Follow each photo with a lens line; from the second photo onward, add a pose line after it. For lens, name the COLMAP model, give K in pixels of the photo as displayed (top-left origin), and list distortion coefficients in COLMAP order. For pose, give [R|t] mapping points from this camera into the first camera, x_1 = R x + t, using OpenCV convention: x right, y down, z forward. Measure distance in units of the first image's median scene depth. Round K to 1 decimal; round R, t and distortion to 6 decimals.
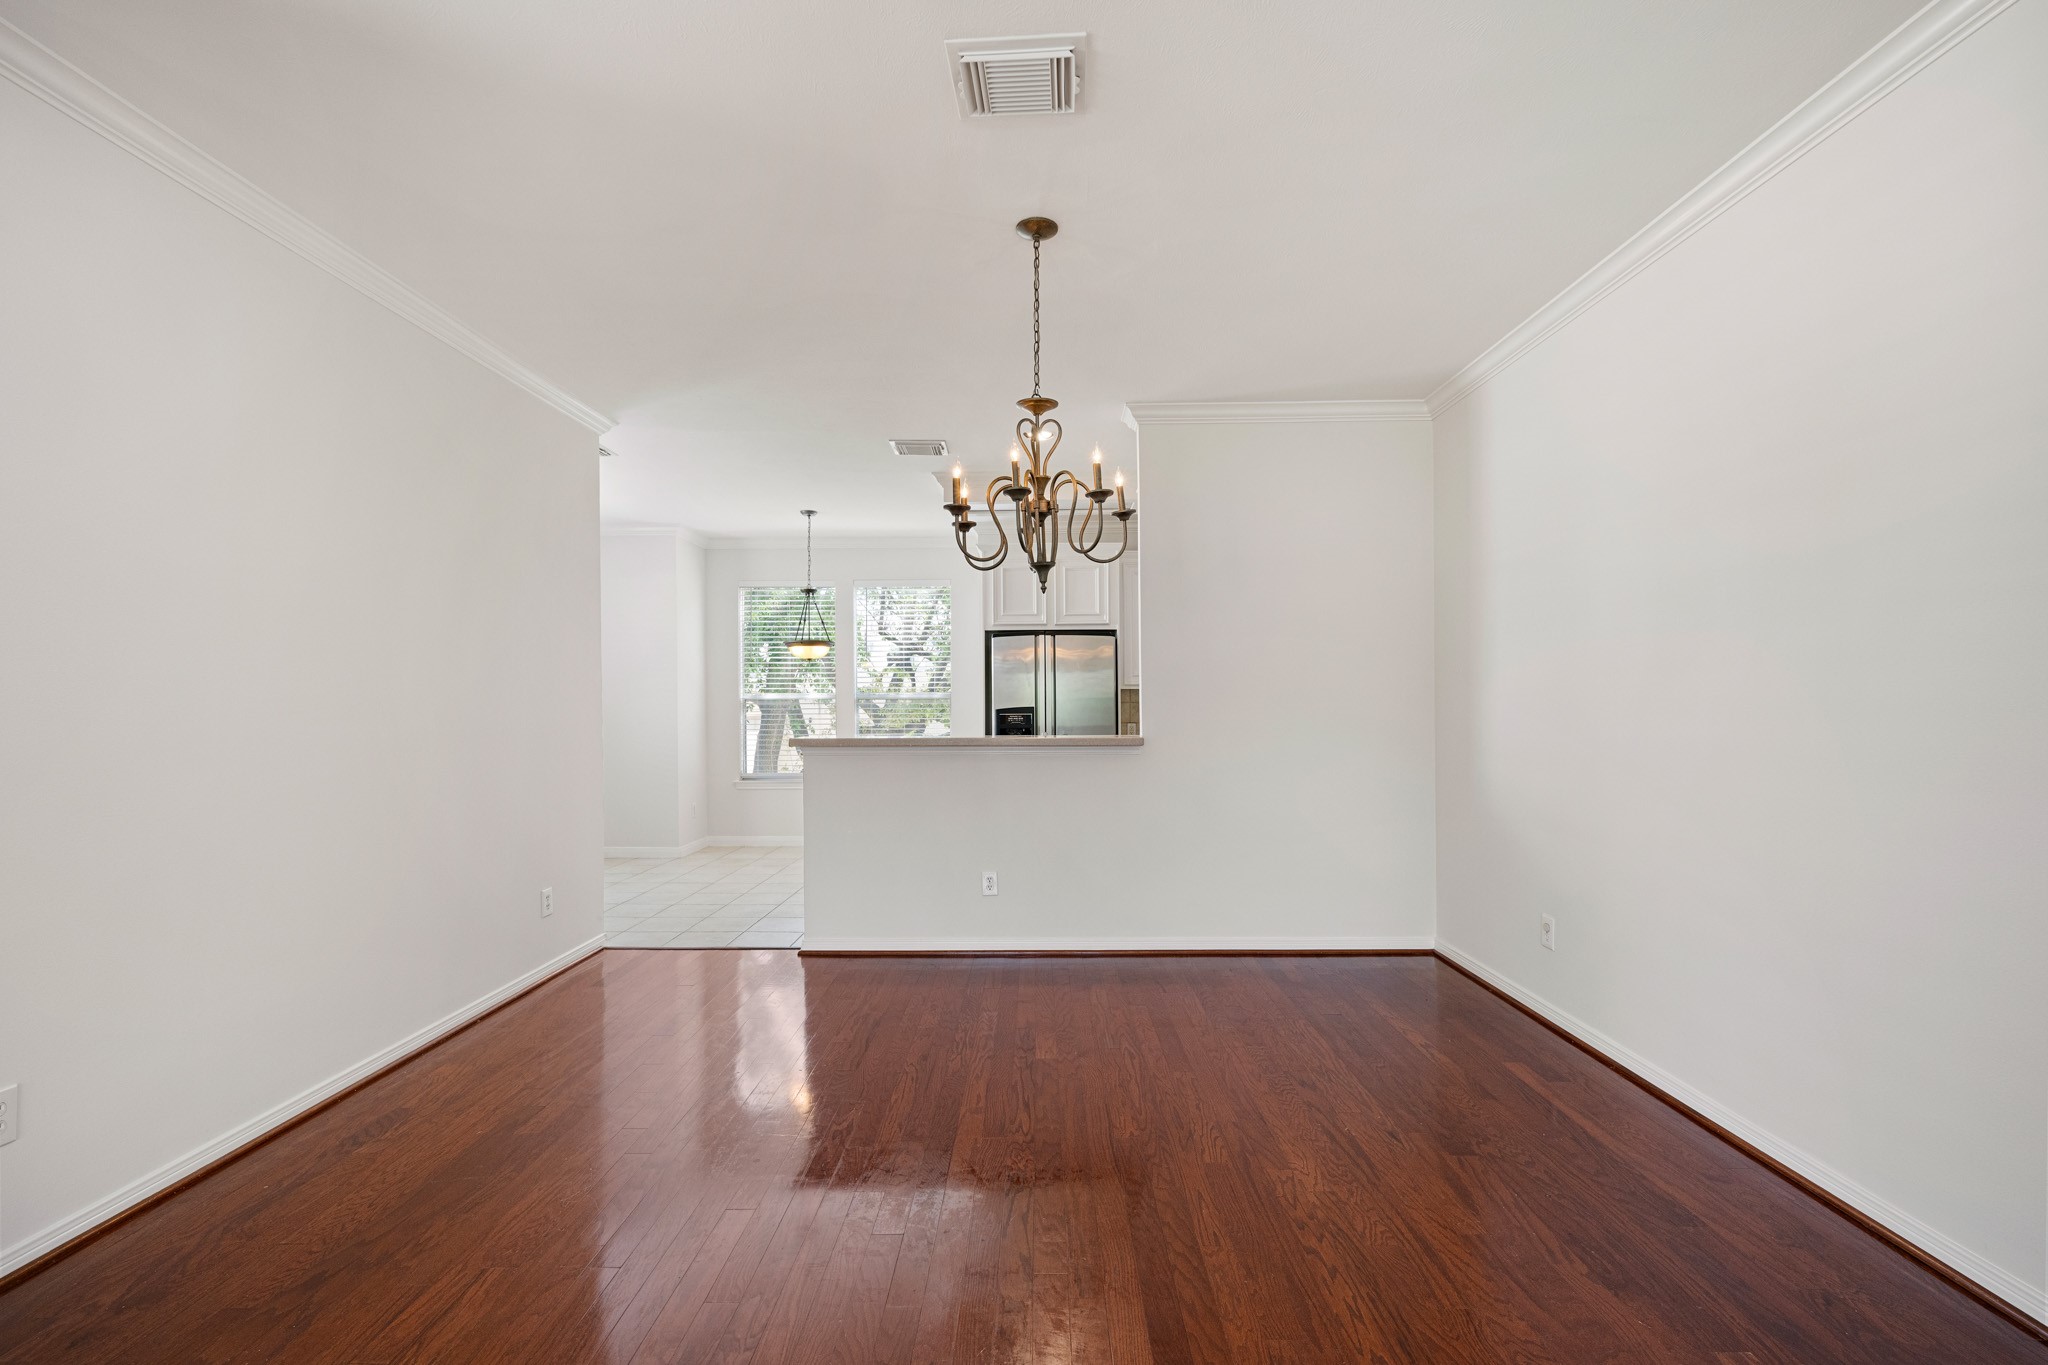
lens RADIAL K [[896.4, 0, 1023.7], [0, 896.4, 701.3], [0, 0, 1]] dist [-0.001030, -0.000314]
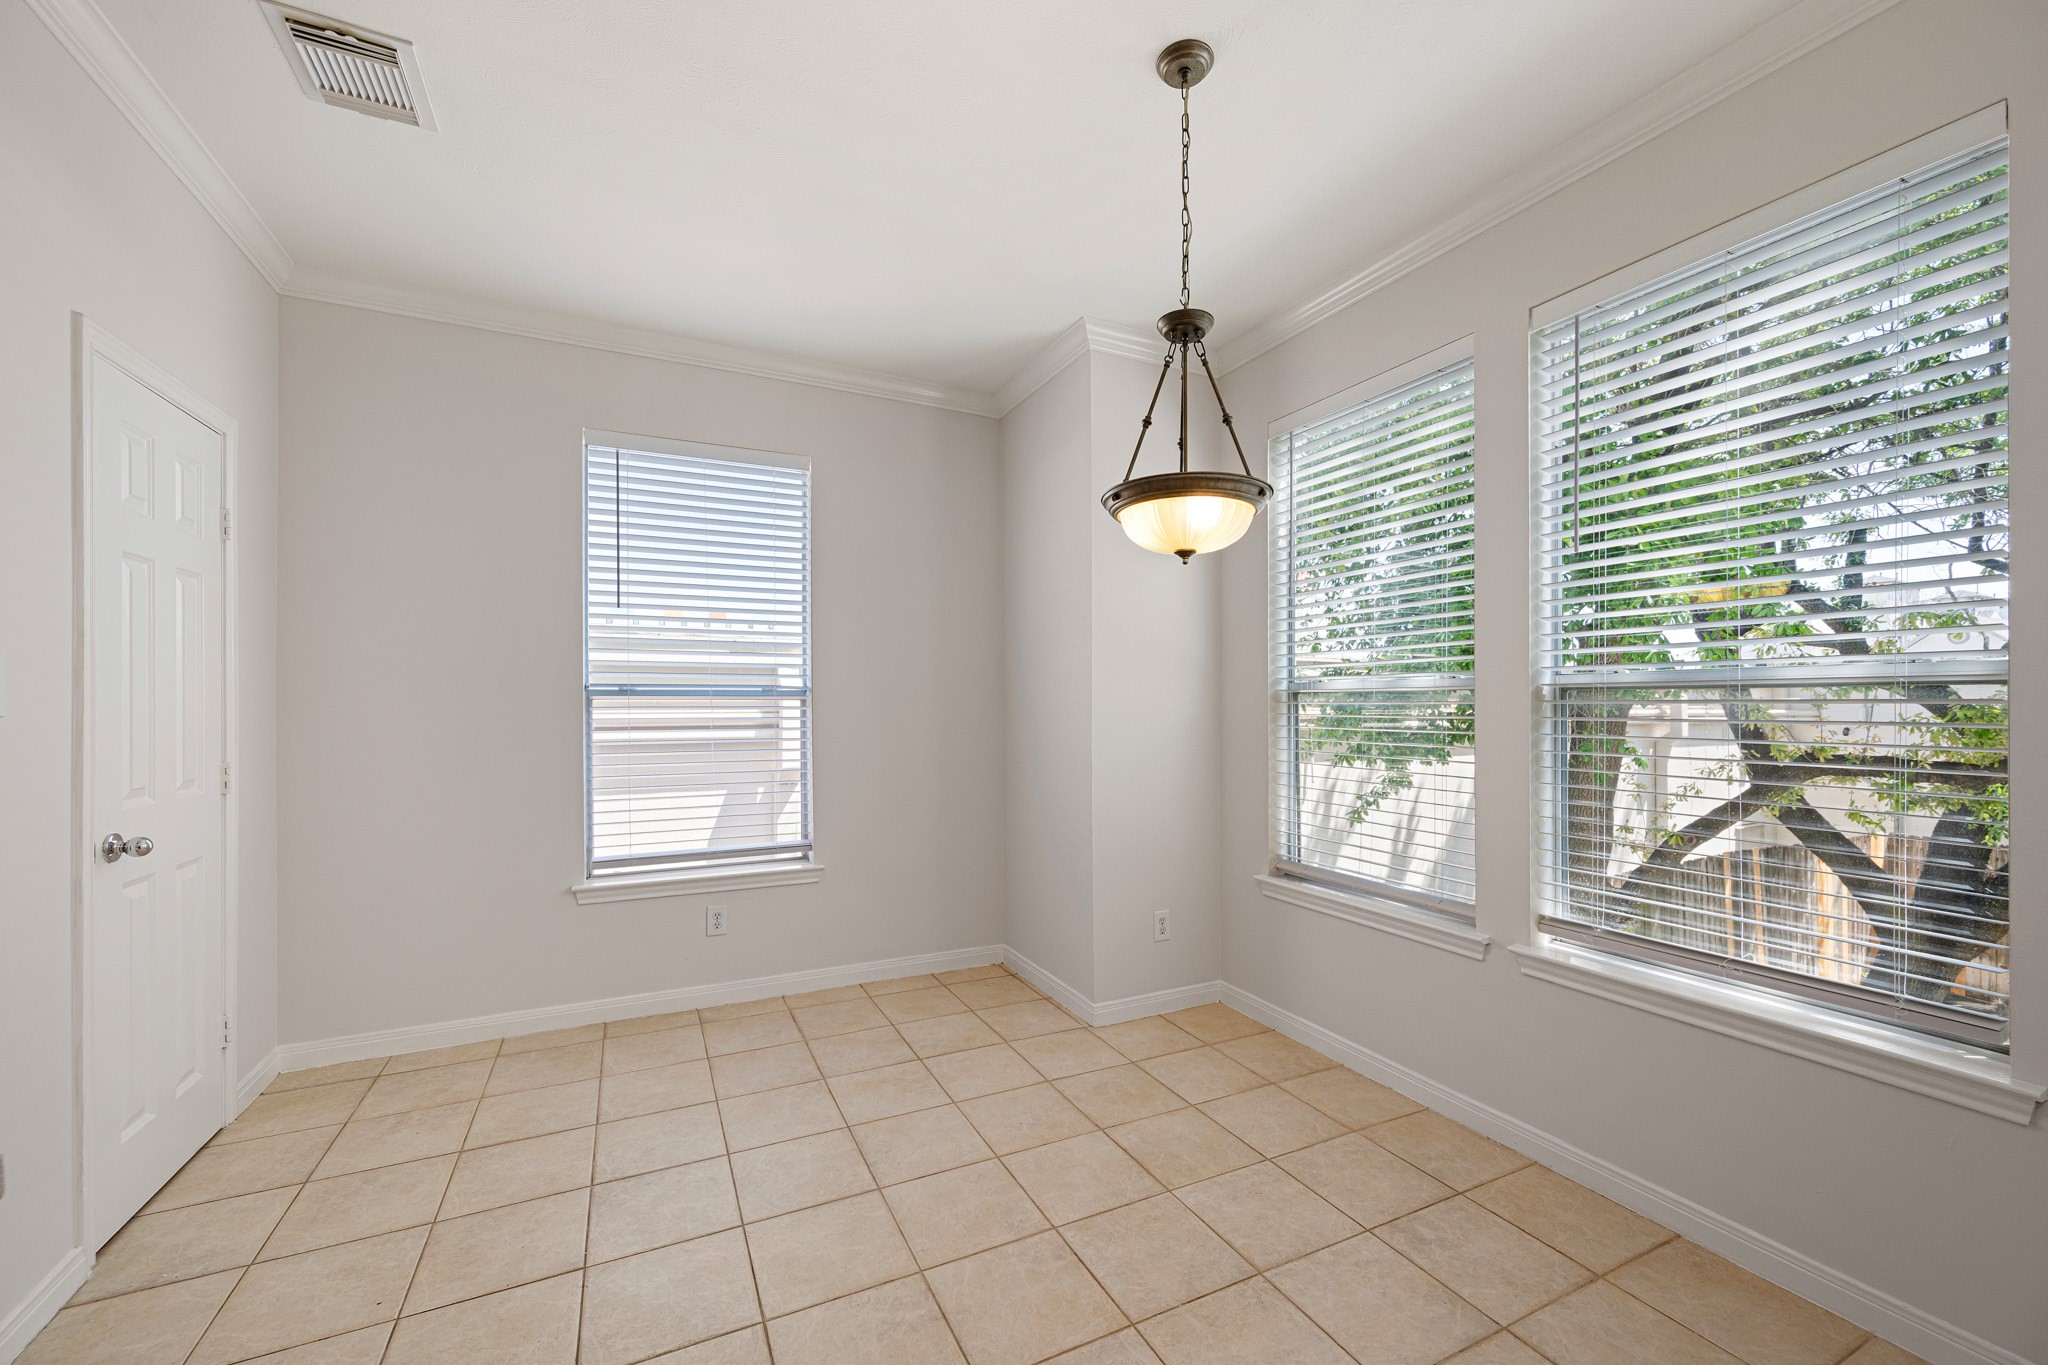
lens RADIAL K [[797.8, 0, 1017.2], [0, 797.8, 708.6], [0, 0, 1]] dist [-0.003971, 0.000416]
pose [[0.453172, 0.008115, -0.891386, -0.031126], [-0.001436, 0.999964, 0.008373, 0.002829], [0.891422, -0.002515, 0.453167, 0.913067]]
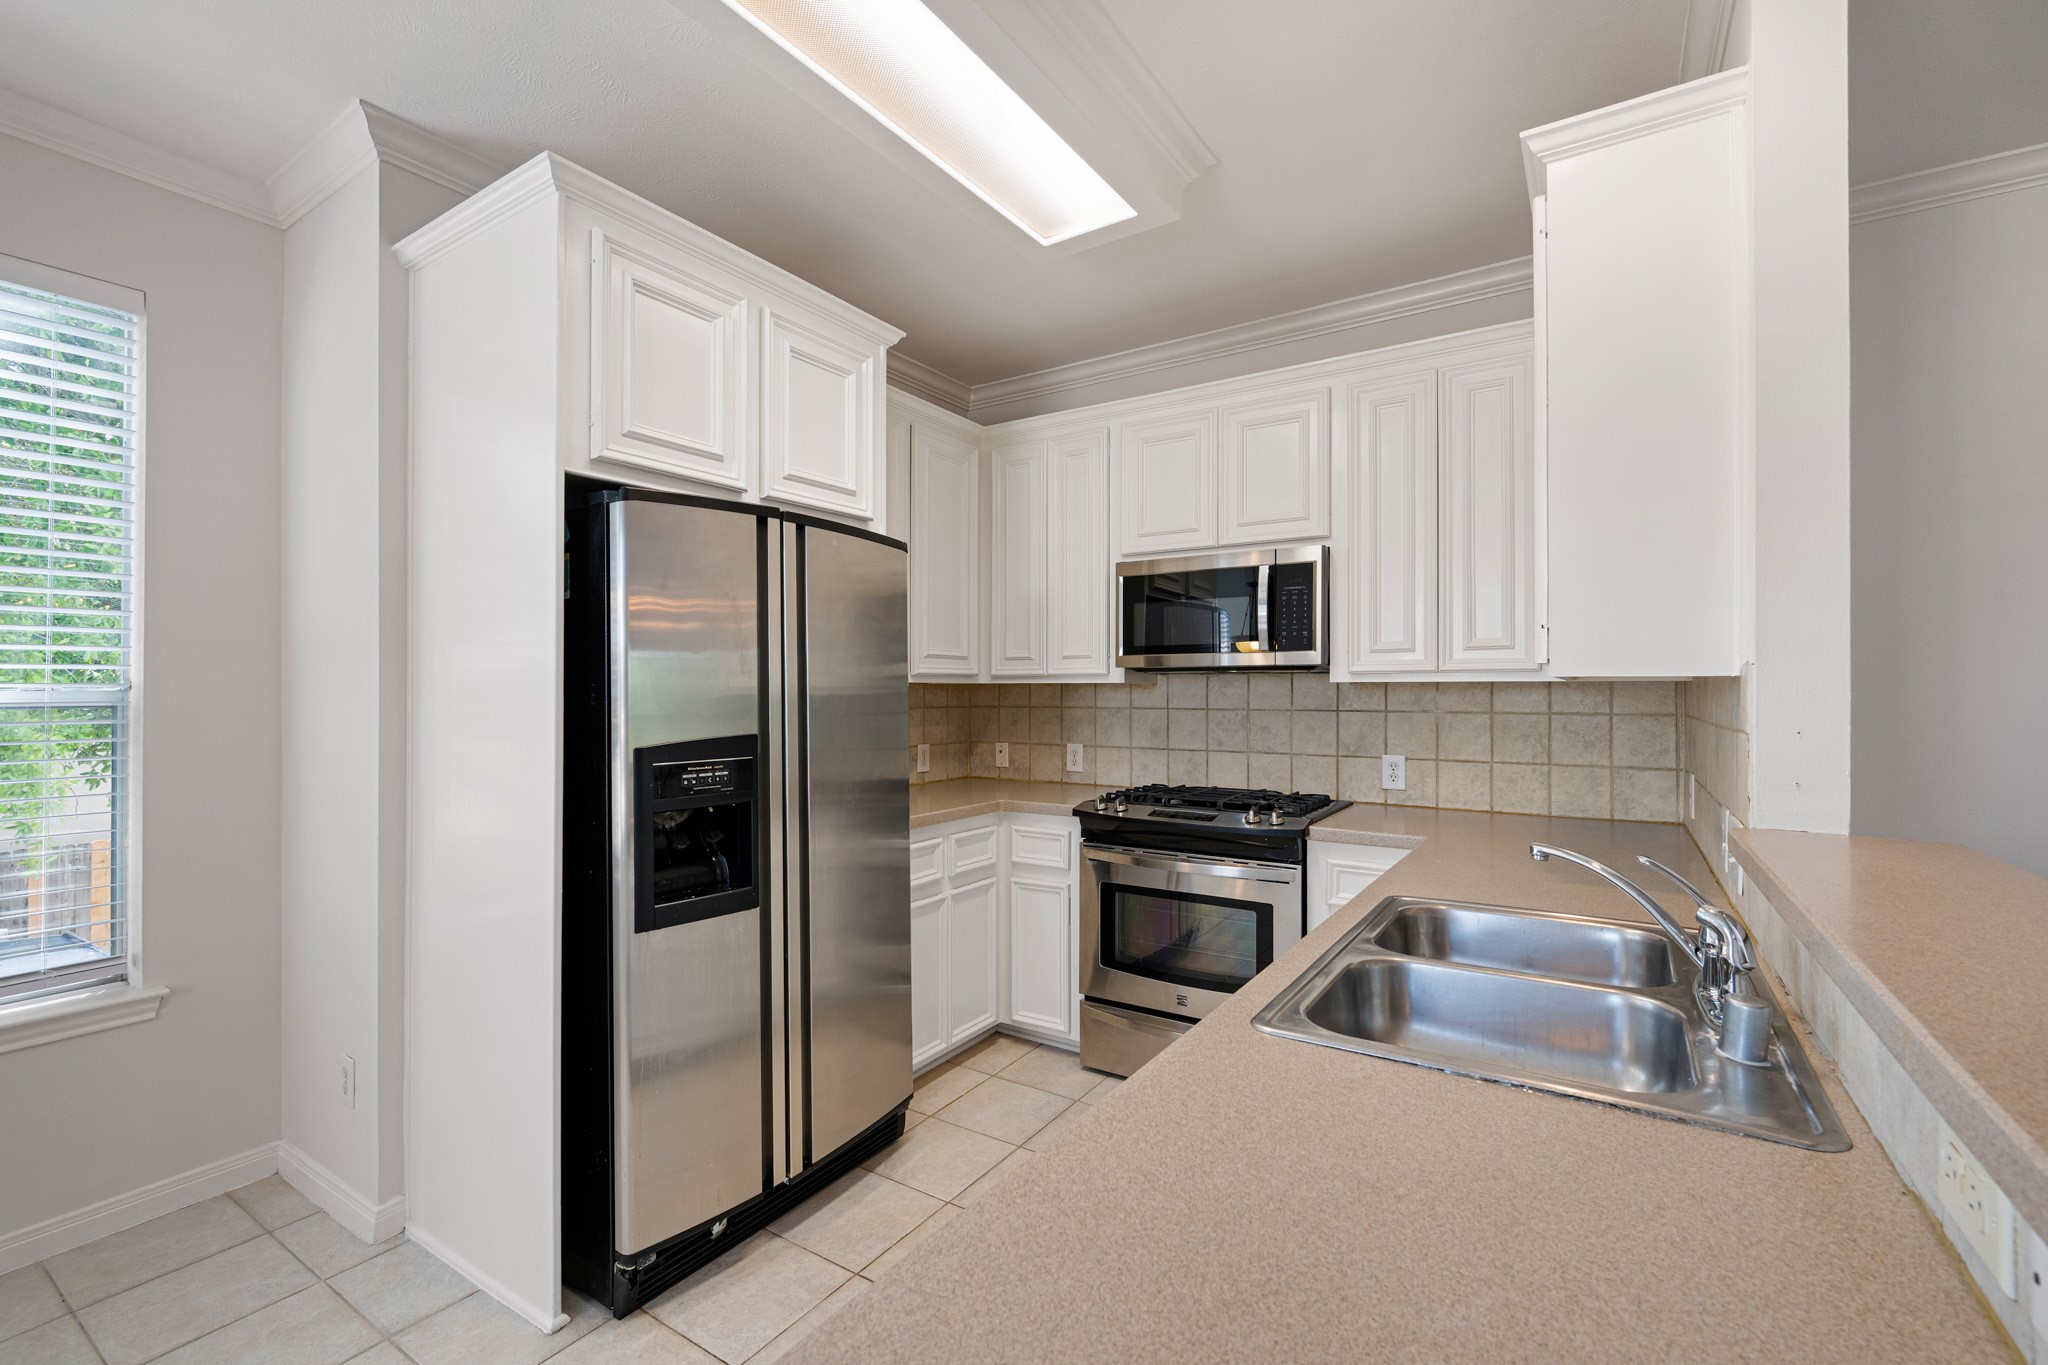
lens RADIAL K [[871.7, 0, 1026.4], [0, 871.7, 688.4], [0, 0, 1]] dist [-0.000313, -0.000541]
pose [[0.529000, 0.004826, 0.848608, -0.214378], [0.000815, 0.999980, -0.006195, -0.009200], [-0.848622, 0.003969, 0.528986, 0.780219]]
